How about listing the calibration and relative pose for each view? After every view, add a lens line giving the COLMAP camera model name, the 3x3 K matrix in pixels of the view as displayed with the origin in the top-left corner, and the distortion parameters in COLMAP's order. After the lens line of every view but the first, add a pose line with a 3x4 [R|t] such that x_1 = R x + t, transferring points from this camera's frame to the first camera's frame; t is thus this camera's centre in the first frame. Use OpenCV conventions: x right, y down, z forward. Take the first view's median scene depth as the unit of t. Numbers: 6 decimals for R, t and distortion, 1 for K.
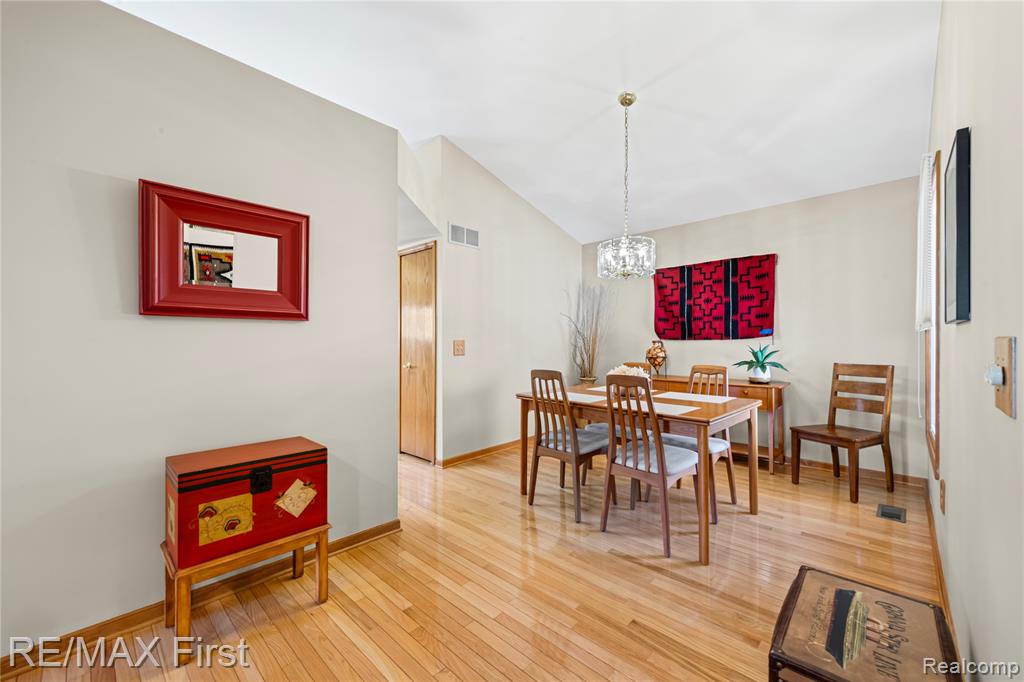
lens RADIAL K [[407.8, 0, 511.4], [0, 407.8, 344.1], [0, 0, 1]] dist [0.001359, 0.000208]
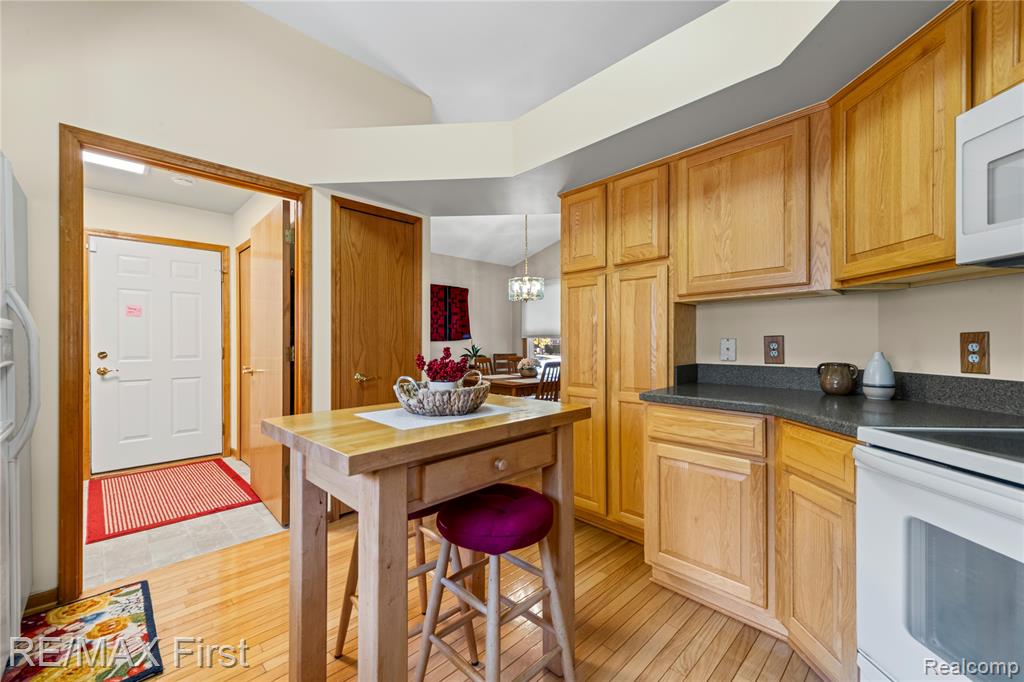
lens RADIAL K [[407.8, 0, 511.4], [0, 407.8, 344.1], [0, 0, 1]] dist [0.001359, 0.000208]
pose [[0.011273, 0.000462, 0.999936, -0.955975], [-0.000319, 1.000000, -0.000458, 0.000613], [-0.999936, -0.000314, 0.011274, 0.788012]]
